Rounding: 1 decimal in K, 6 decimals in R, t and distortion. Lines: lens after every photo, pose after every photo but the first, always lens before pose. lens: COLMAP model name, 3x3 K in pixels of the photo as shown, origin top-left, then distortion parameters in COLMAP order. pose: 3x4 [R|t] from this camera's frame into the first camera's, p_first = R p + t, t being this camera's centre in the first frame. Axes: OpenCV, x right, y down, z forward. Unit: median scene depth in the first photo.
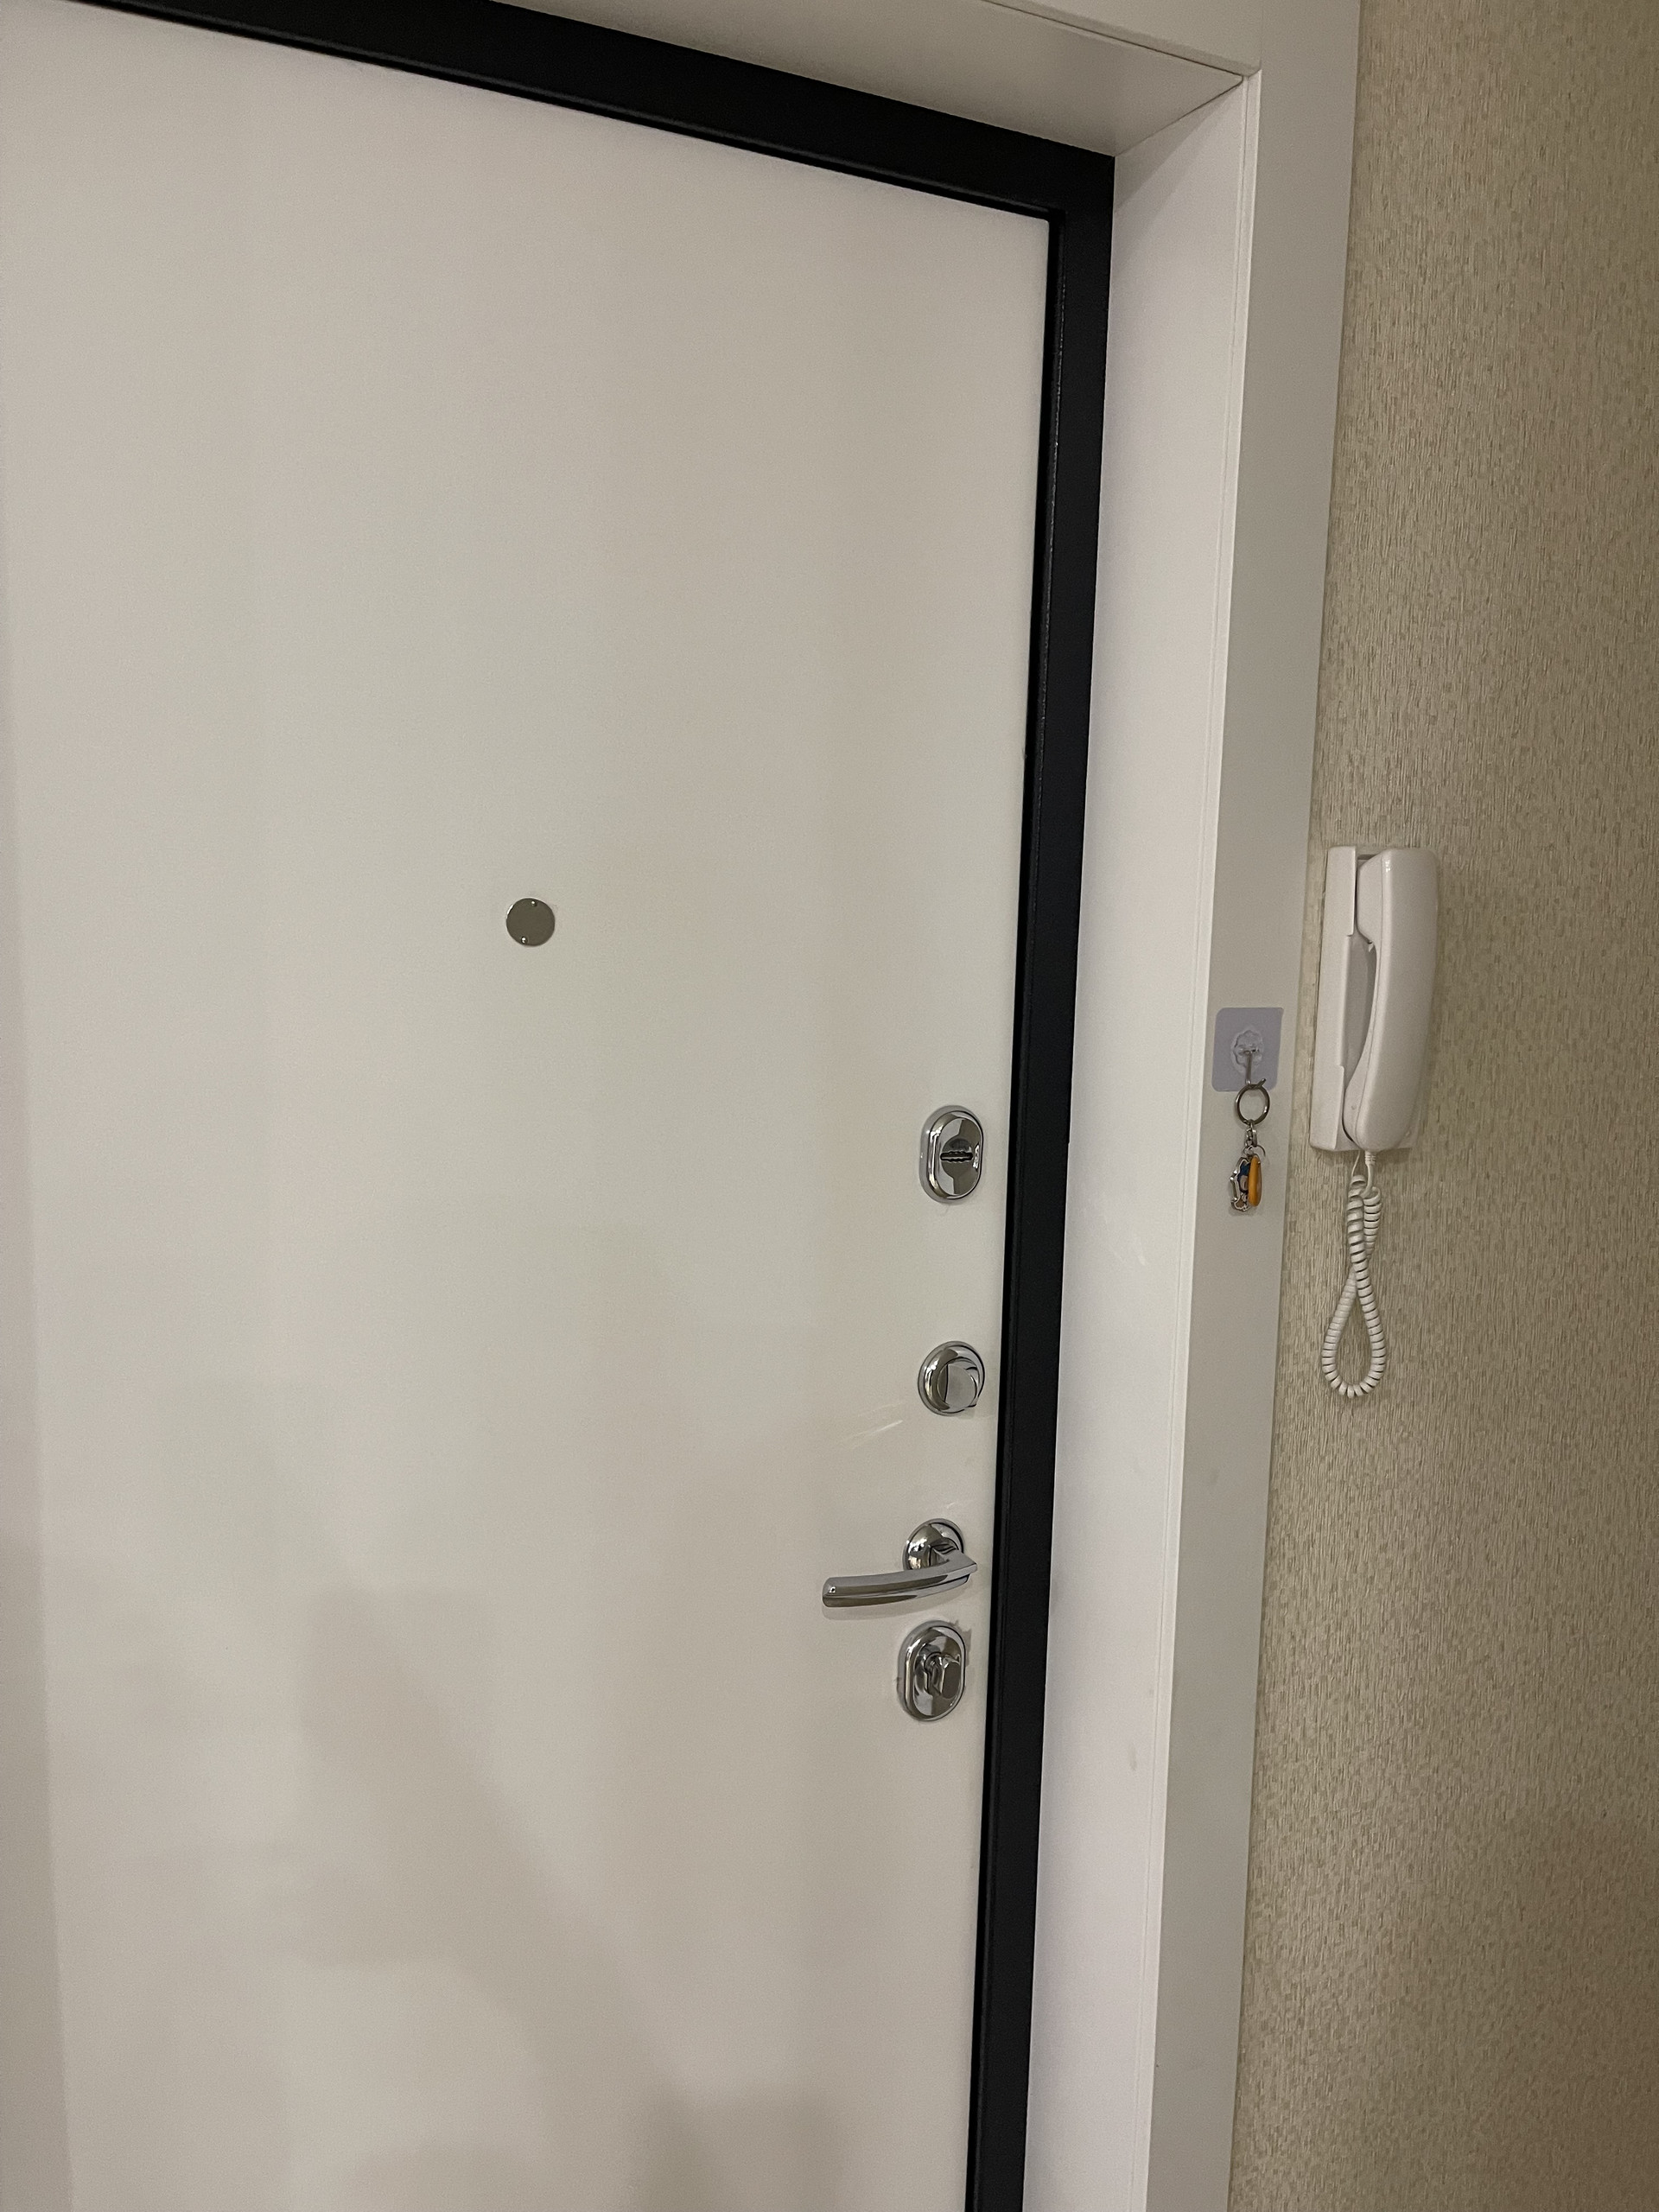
lens RADIAL K [[1613.7, 0, 829.5], [0, 1613.7, 1106.0], [0, 0, 1]] dist [-0.048641, -0.002001]
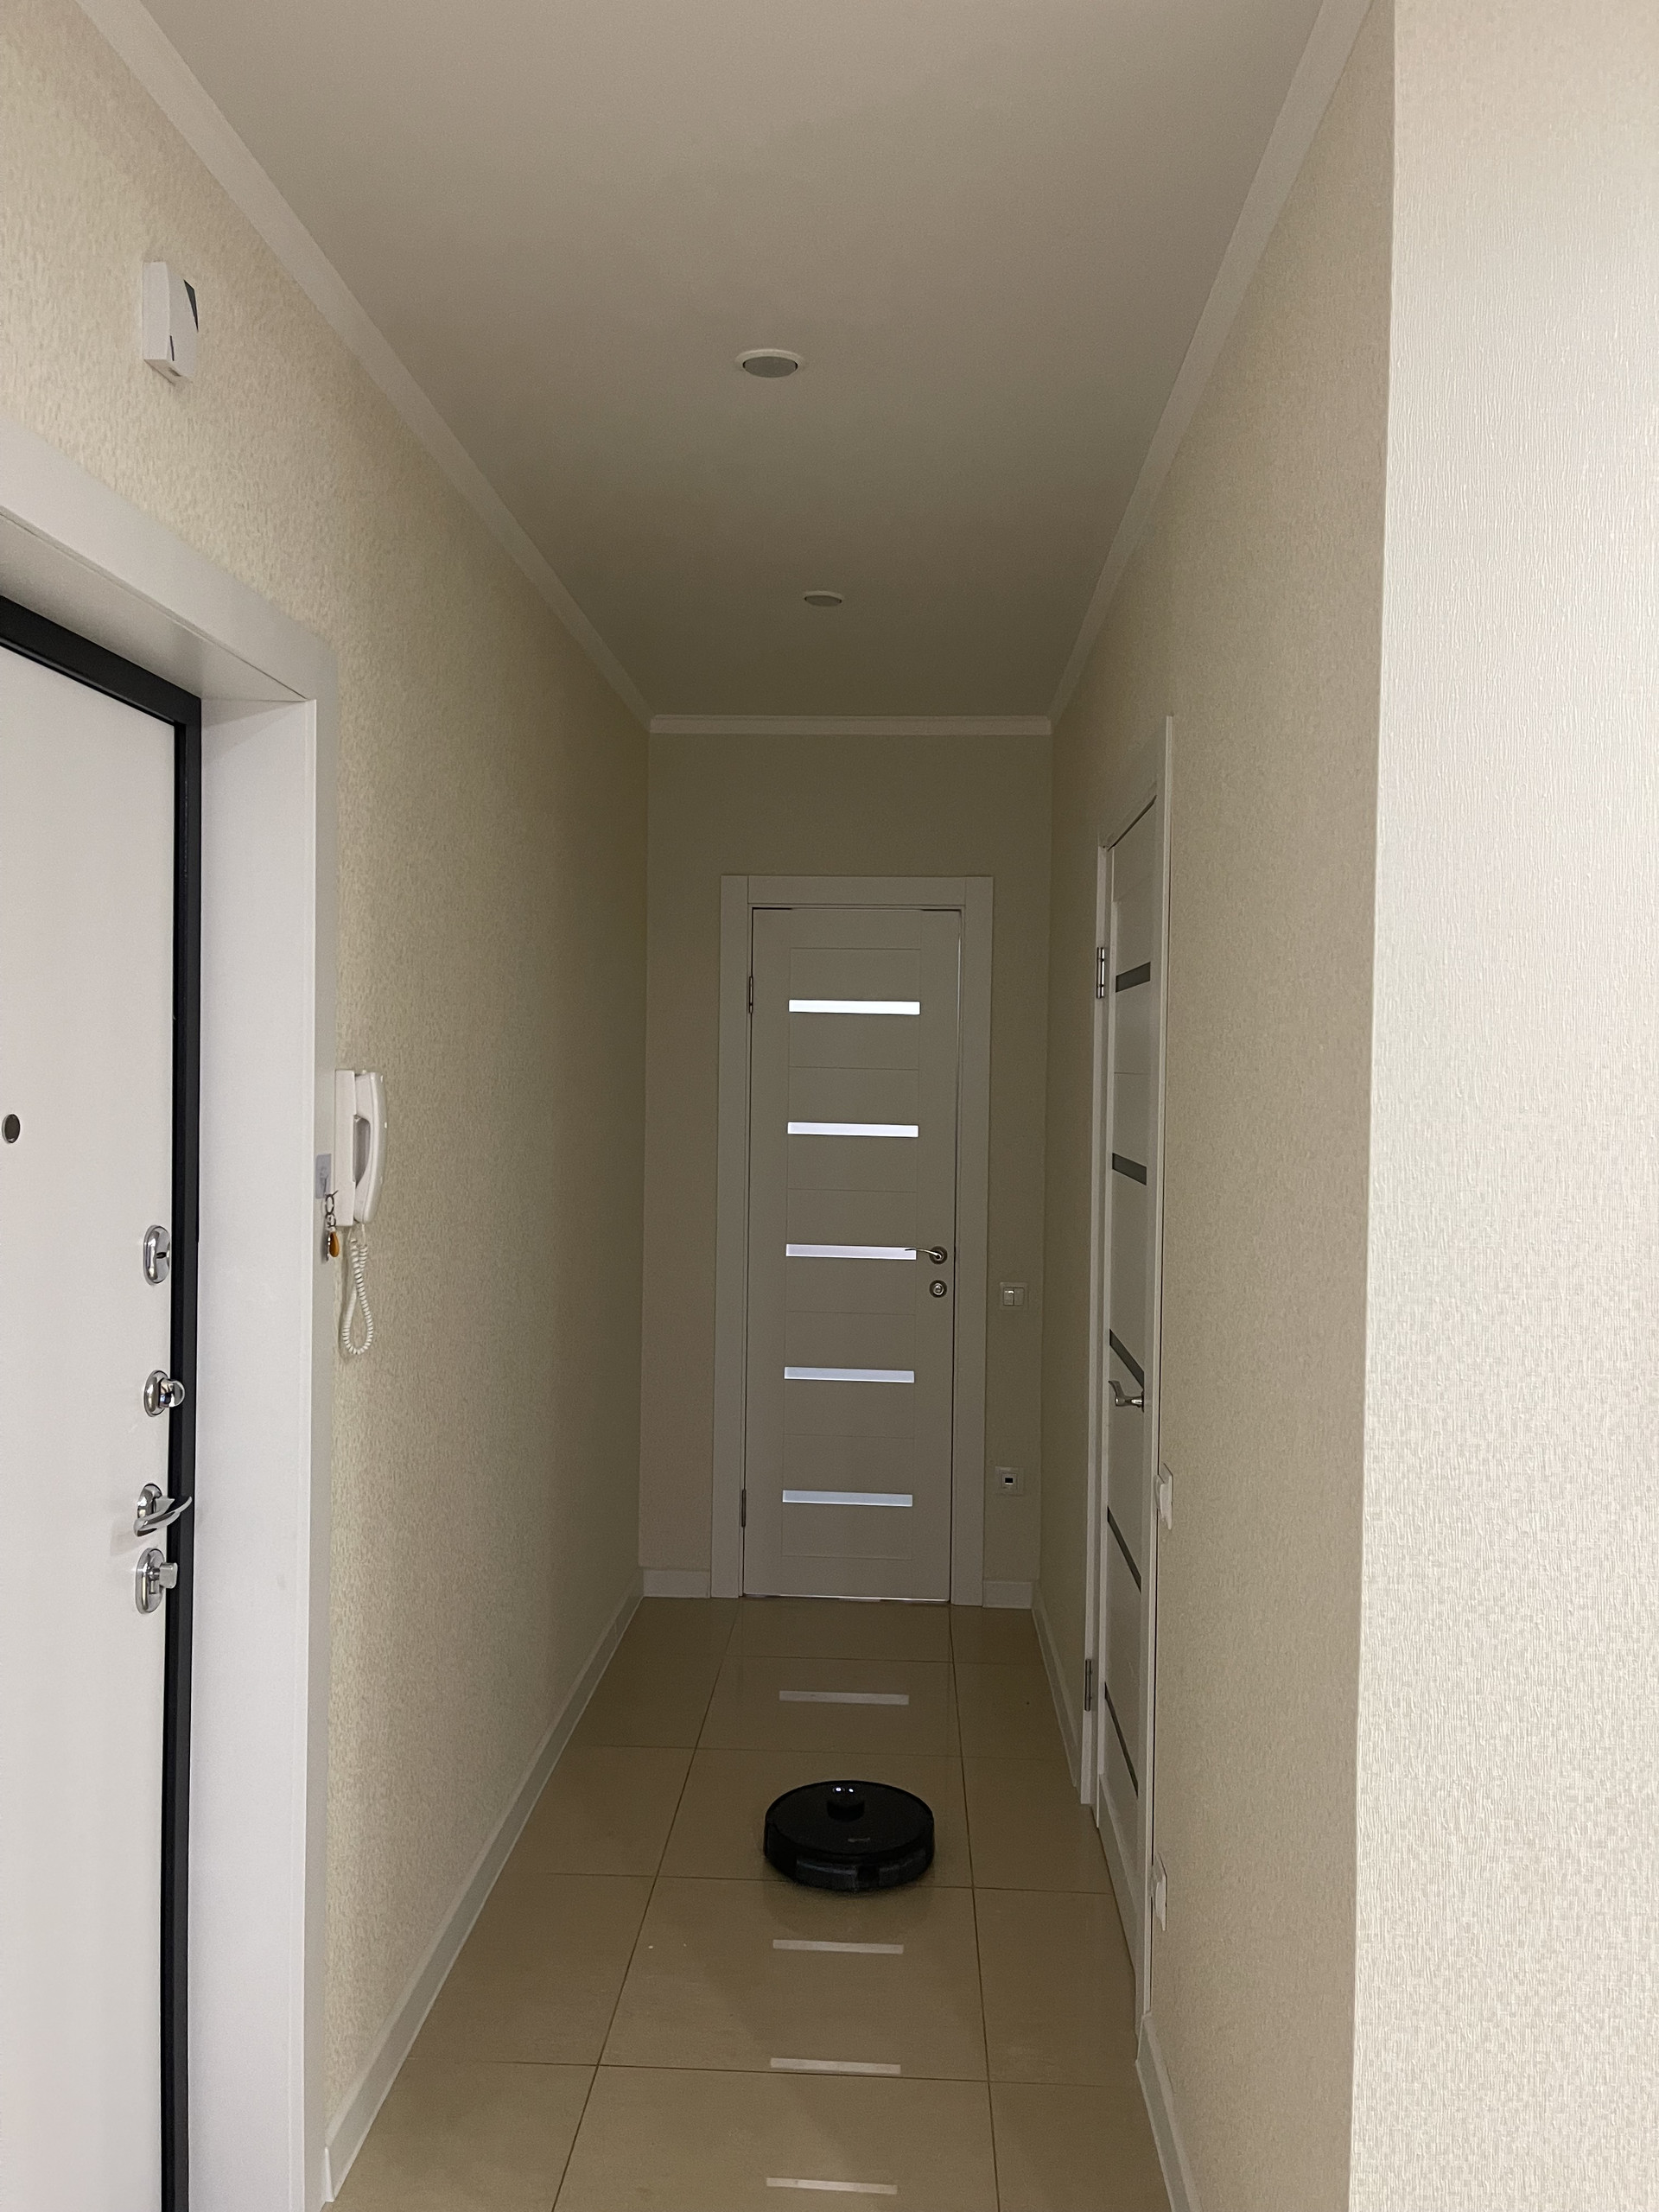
lens RADIAL K [[1613.7, 0, 820.0], [0, 1613.7, 1116.5], [0, 0, 1]] dist [0.046657, -0.086210]
pose [[0.460153, -0.049110, 0.886480, -1.175903], [0.127921, 0.991718, -0.011462, -0.005717], [-0.878576, 0.118674, 0.462625, -0.440706]]
